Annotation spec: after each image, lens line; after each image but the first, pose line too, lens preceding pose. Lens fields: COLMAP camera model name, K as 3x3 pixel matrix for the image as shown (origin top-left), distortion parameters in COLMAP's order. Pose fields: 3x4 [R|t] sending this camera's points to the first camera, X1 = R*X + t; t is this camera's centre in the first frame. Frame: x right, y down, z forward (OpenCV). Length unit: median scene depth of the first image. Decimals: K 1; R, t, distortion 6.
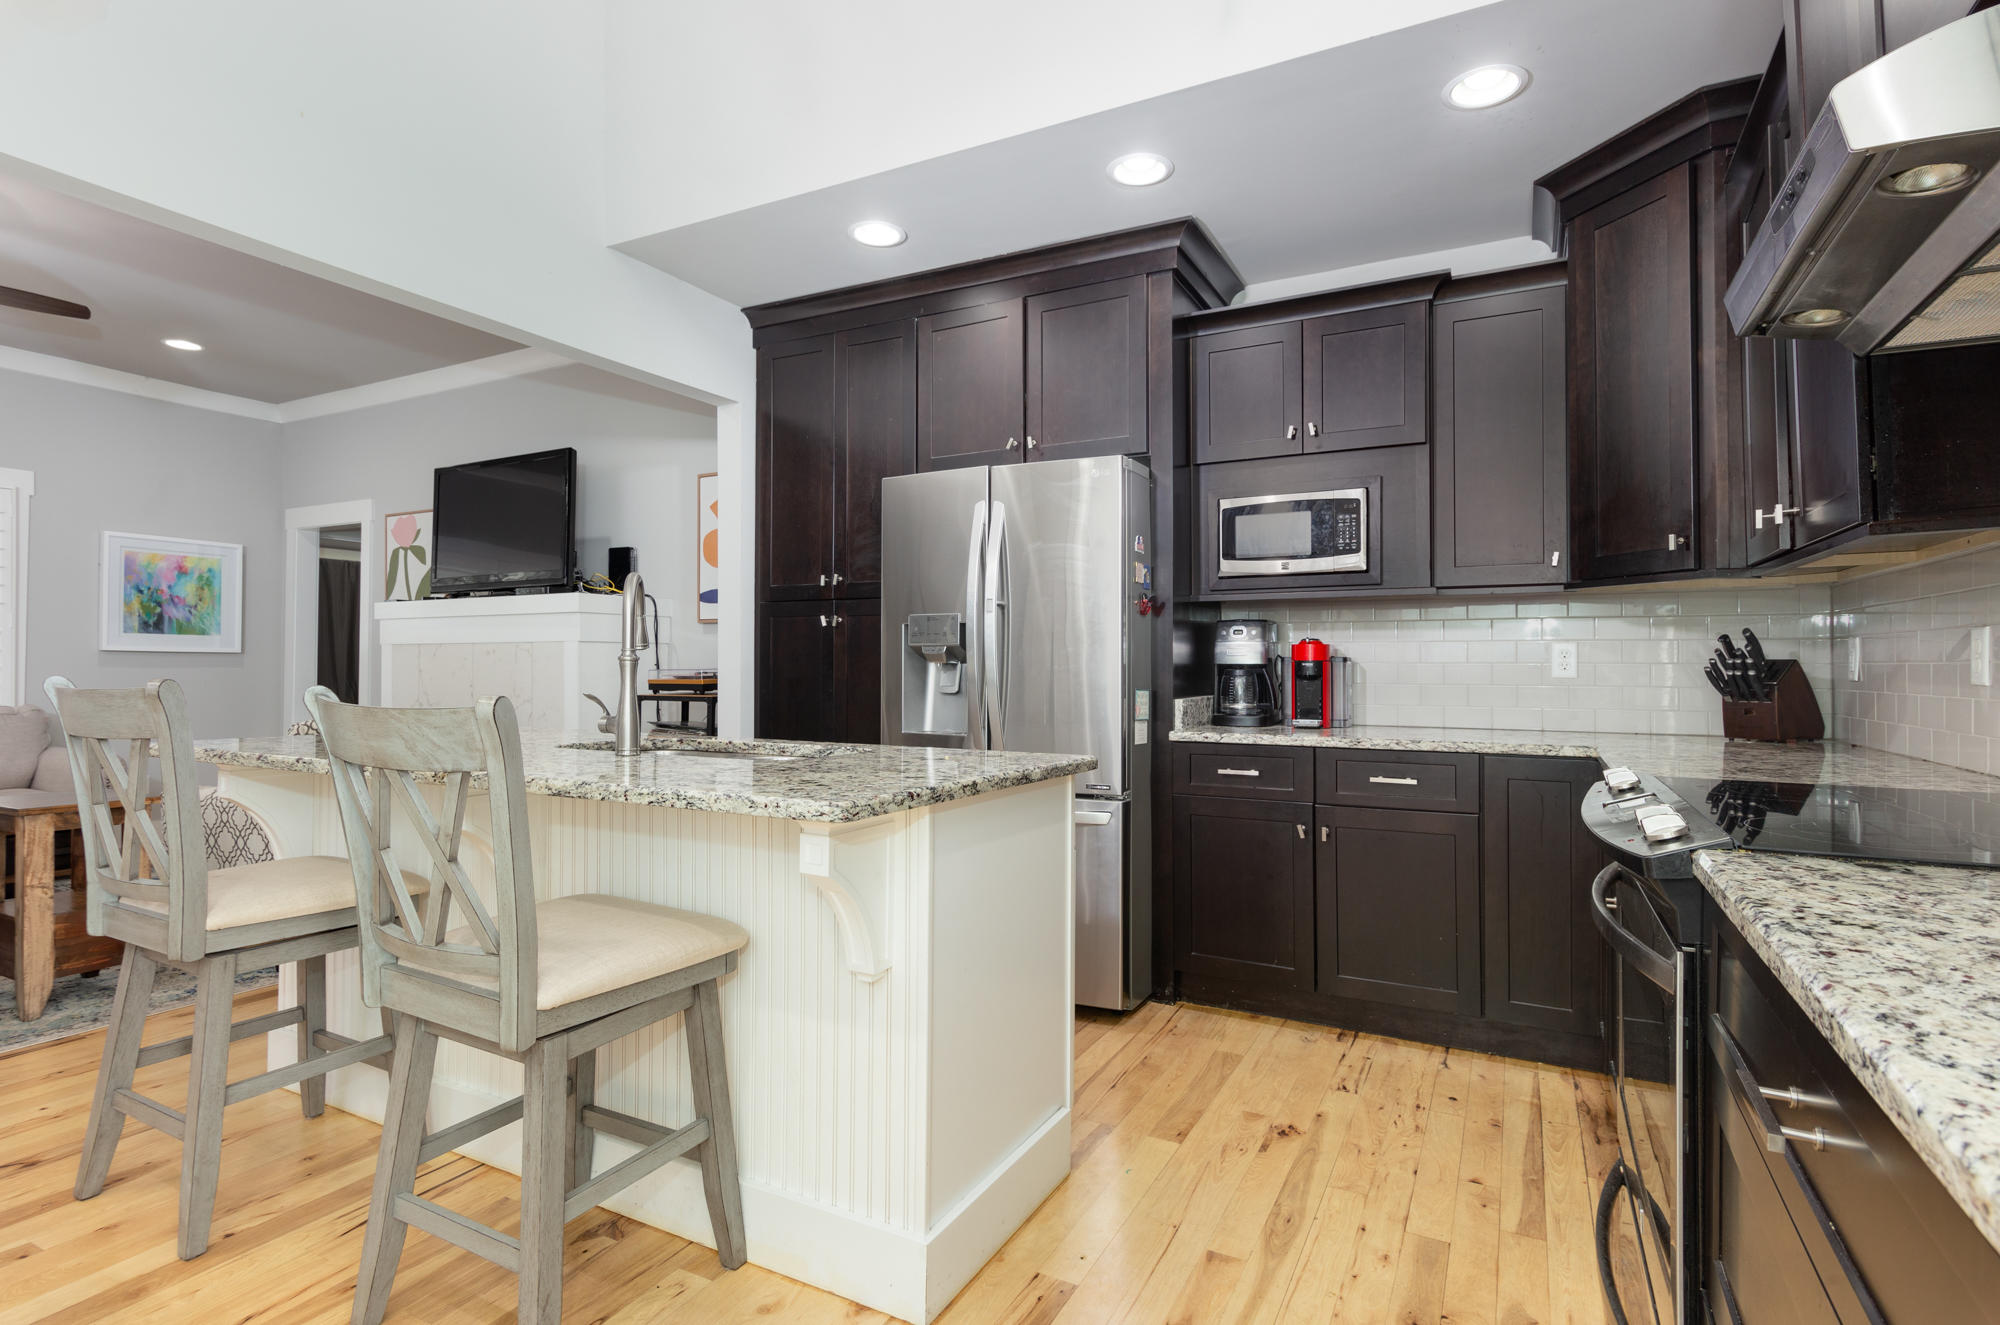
lens RADIAL K [[980.3, 0, 1002.7], [0, 980.3, 644.3], [0, 0, 1]] dist [0.000008, 0.000123]
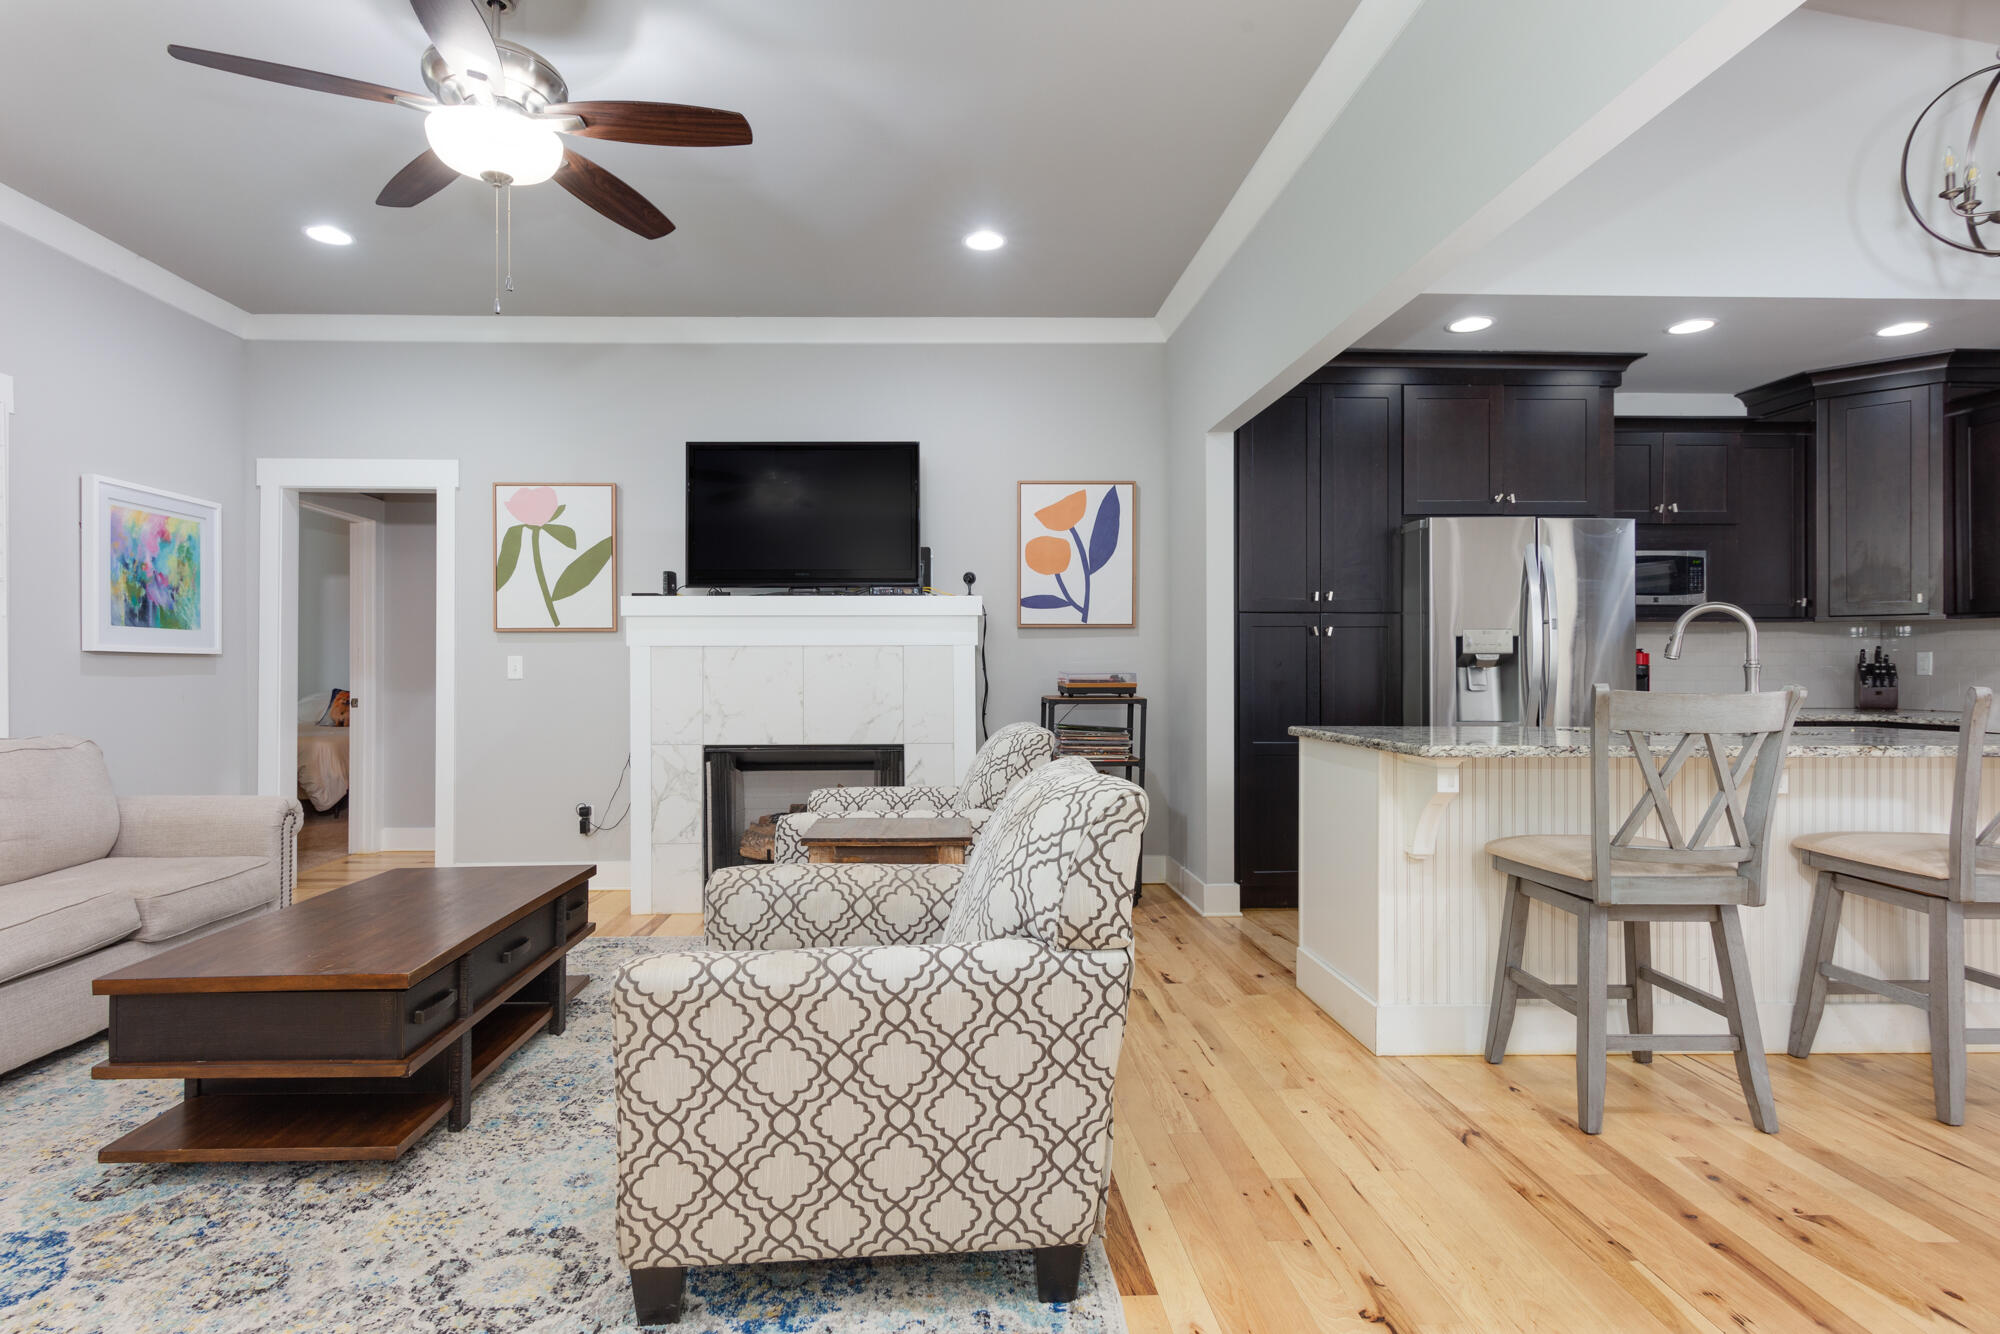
lens RADIAL K [[976.7, 0, 1000.0], [0, 976.7, 667.0], [0, 0, 1]] dist [0.001896, -0.000256]
pose [[0.873894, -0.003174, 0.486107, -0.675281], [-0.006803, 0.999801, 0.018758, 0.000467], [-0.486069, -0.019699, 0.873698, 0.099881]]
